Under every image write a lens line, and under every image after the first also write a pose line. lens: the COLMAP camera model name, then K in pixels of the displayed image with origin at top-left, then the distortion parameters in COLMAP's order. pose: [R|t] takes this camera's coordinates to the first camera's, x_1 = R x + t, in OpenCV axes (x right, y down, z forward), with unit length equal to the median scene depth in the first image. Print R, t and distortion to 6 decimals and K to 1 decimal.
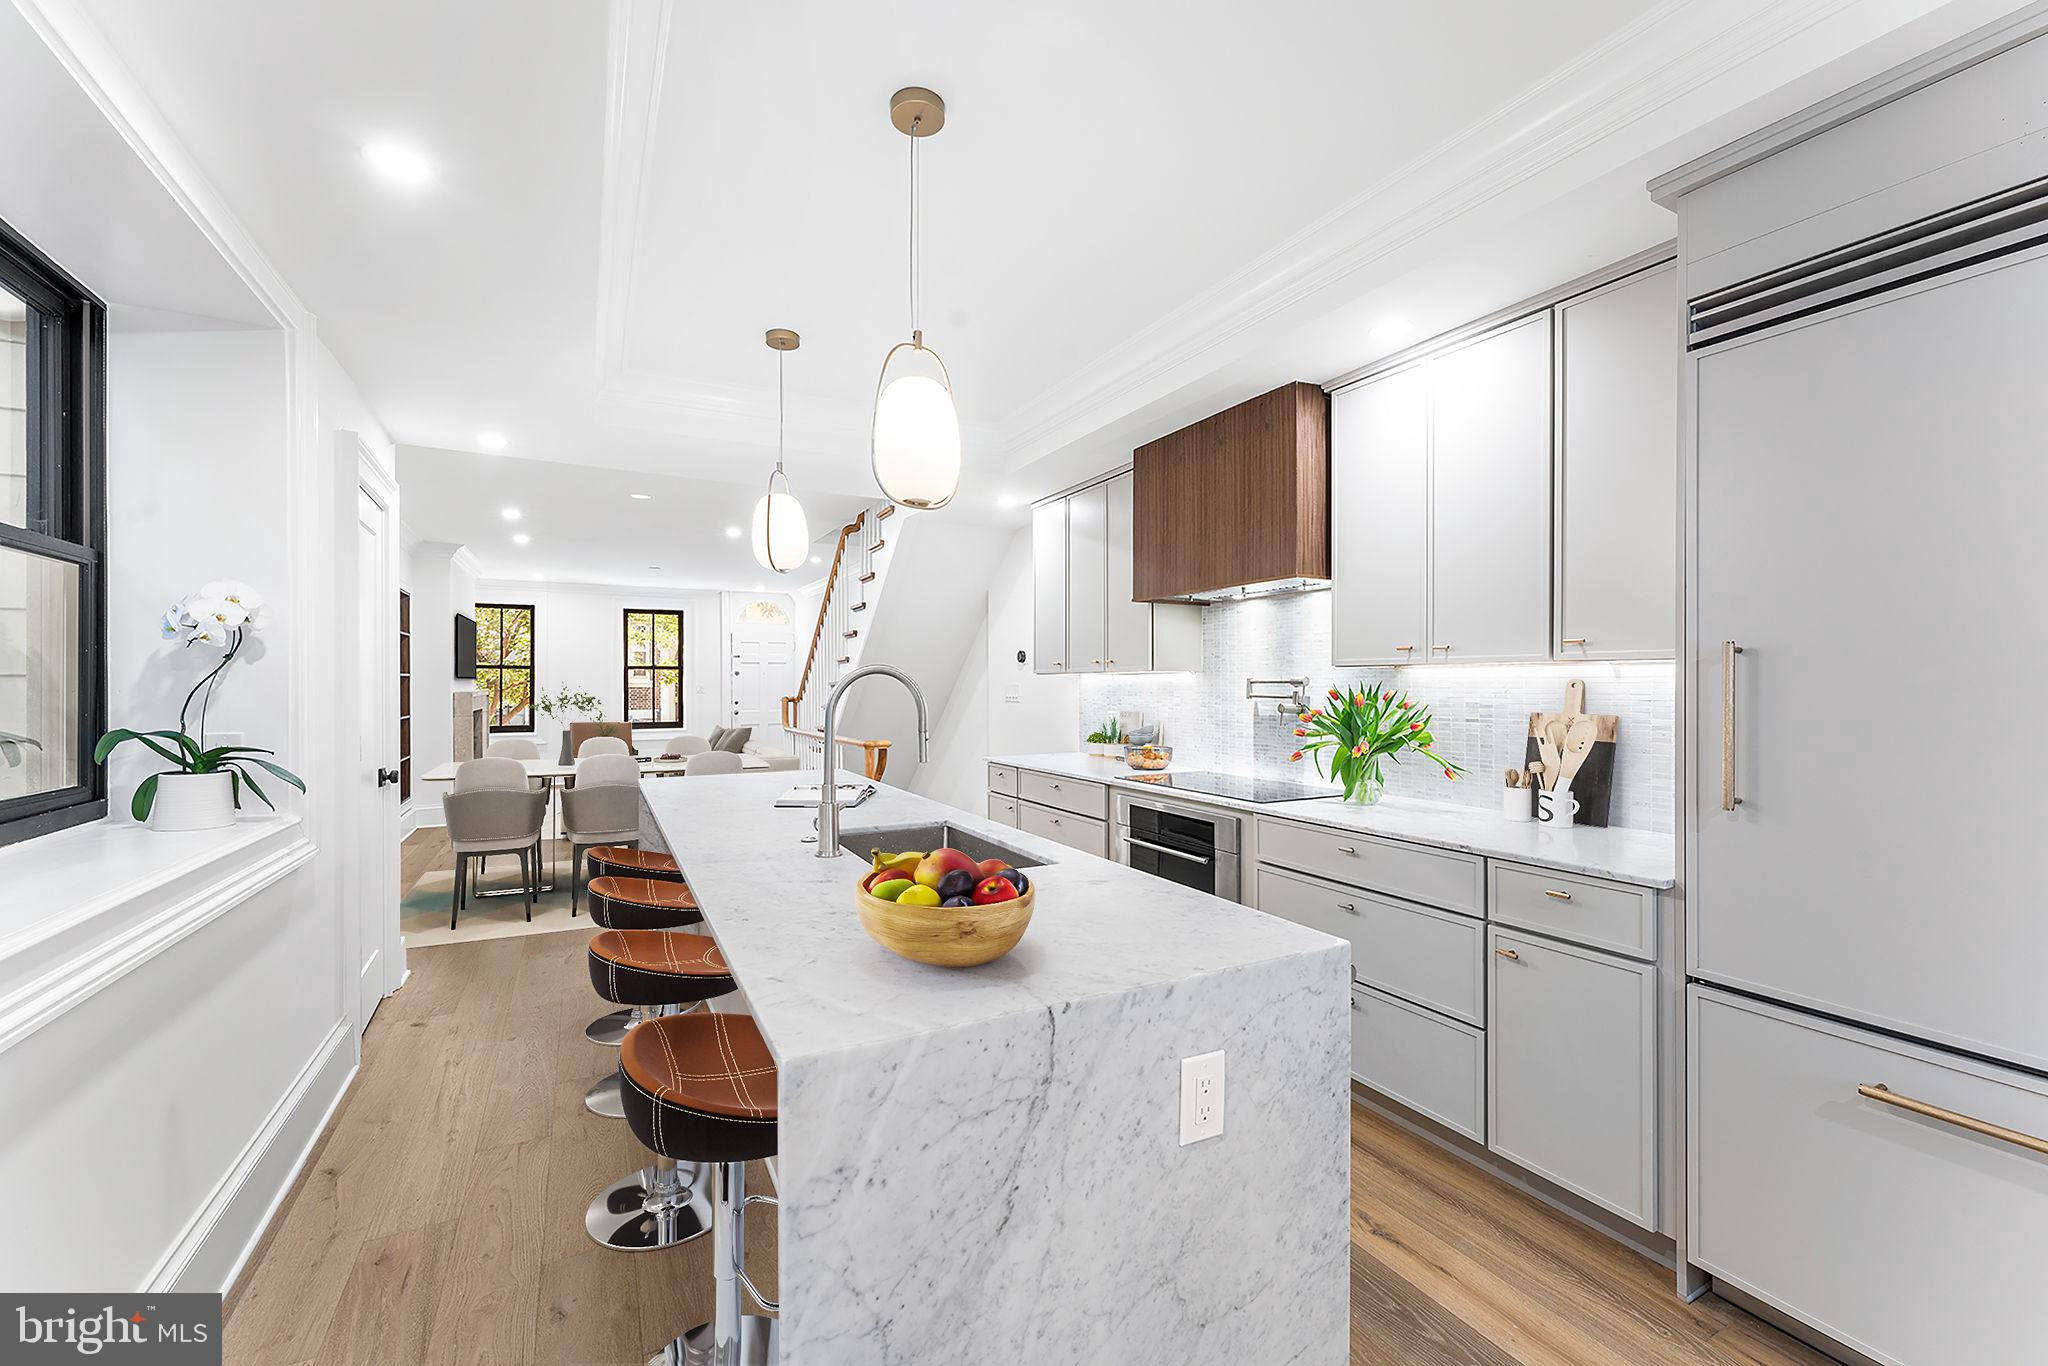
lens RADIAL K [[825.0, 0, 1016.0], [0, 825.0, 681.1], [0, 0, 1]] dist [-0.013568, 0.000028]
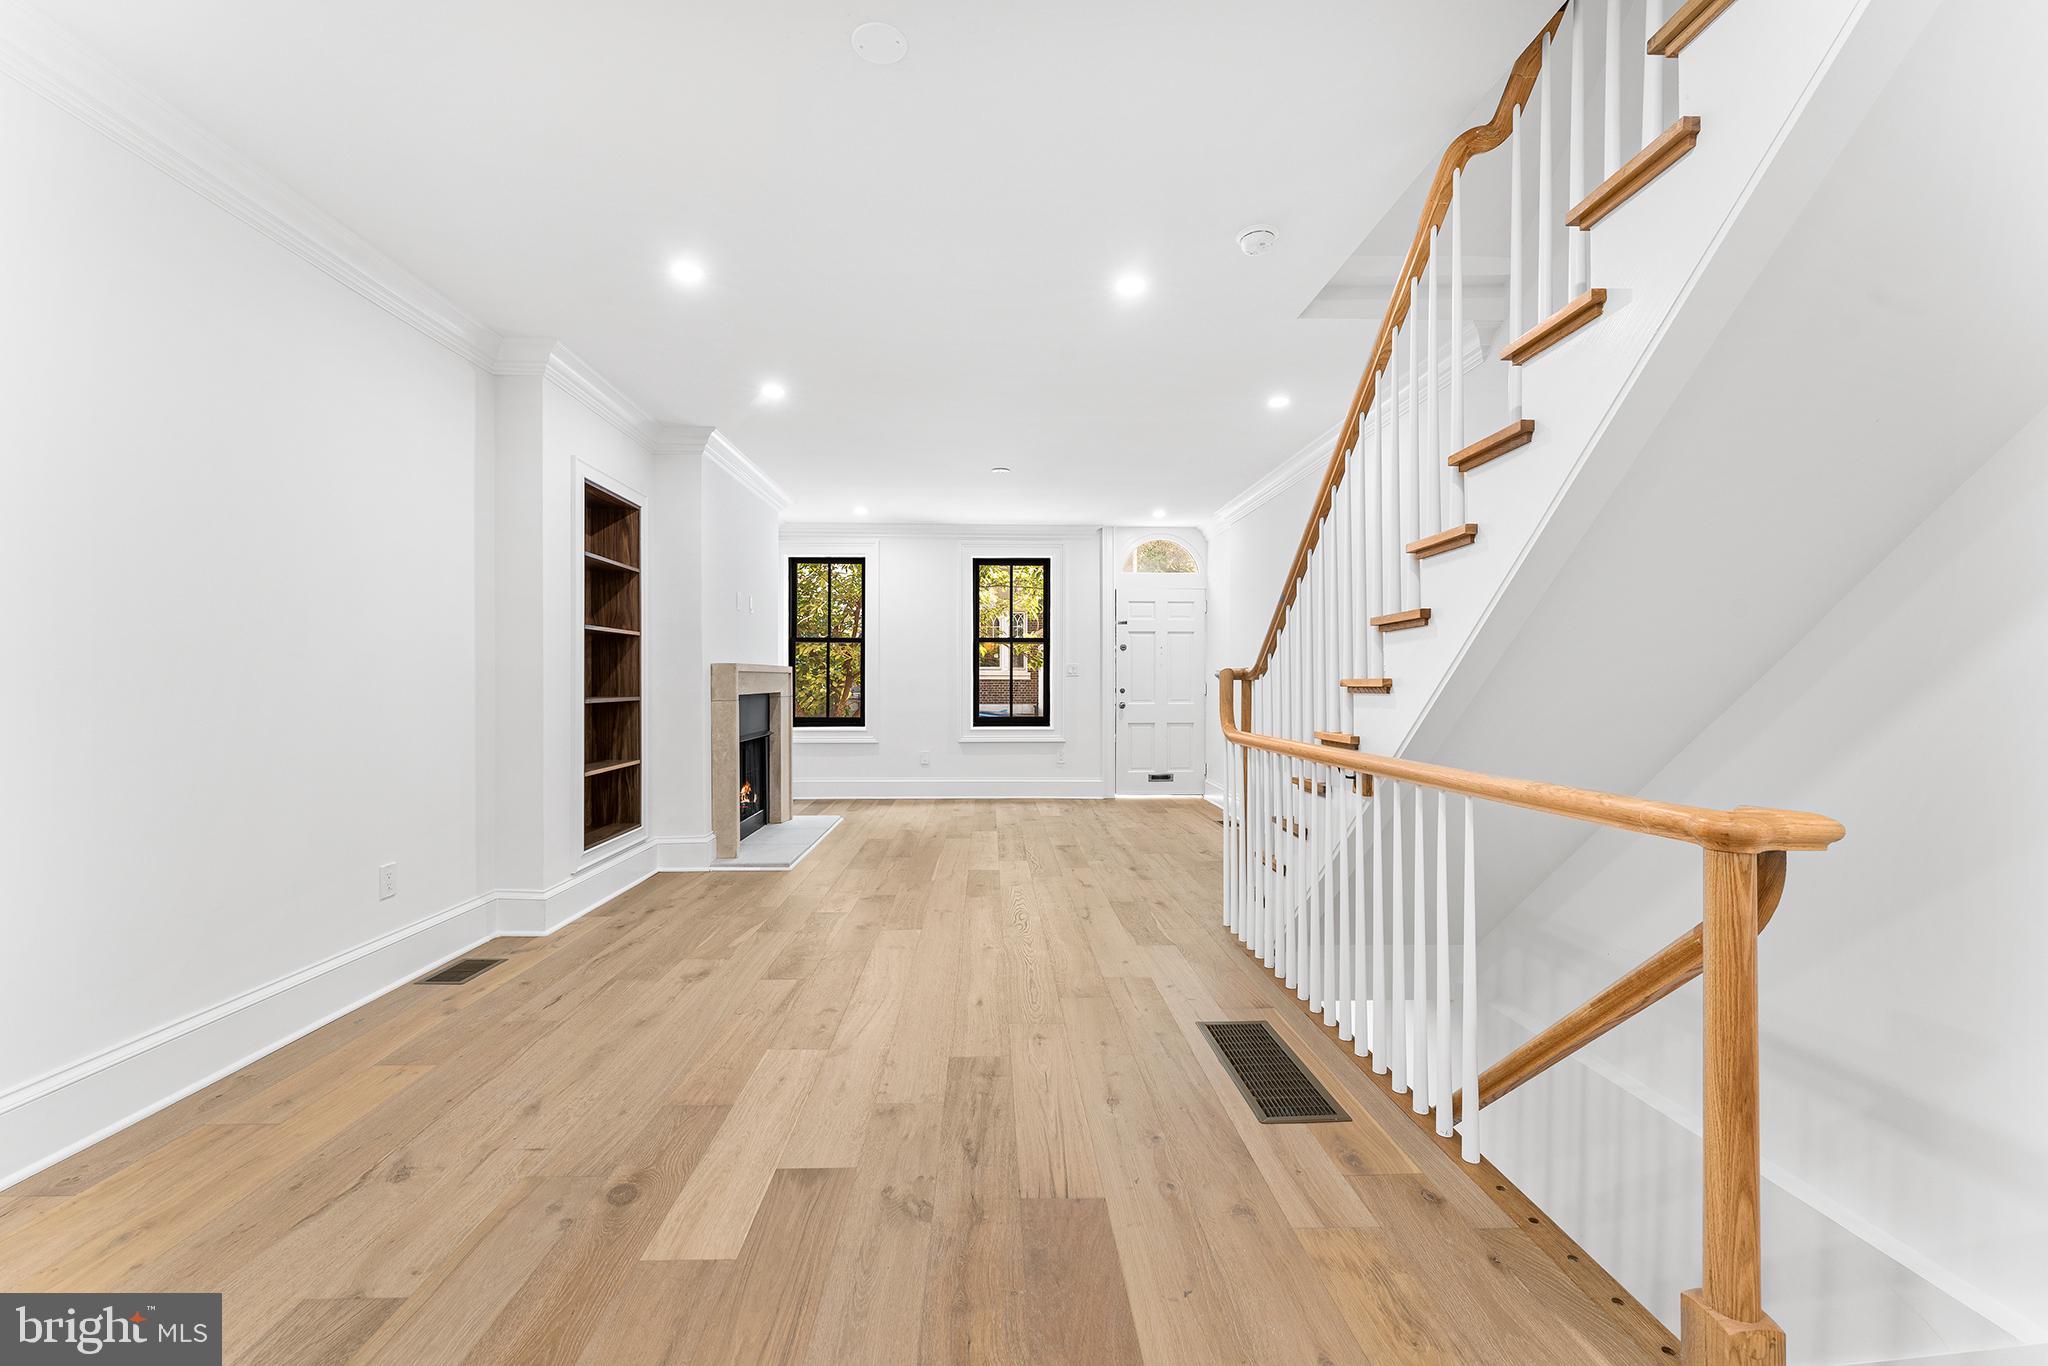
lens RADIAL K [[825.0, 0, 1018.6], [0, 825.0, 681.6], [0, 0, 1]] dist [-0.013568, 0.000028]
pose [[0.903865, 0.000812, -0.427818, -0.137102], [0.000353, 0.999996, 0.002644, 0.019392], [0.427818, -0.002540, 0.903861, 0.379486]]
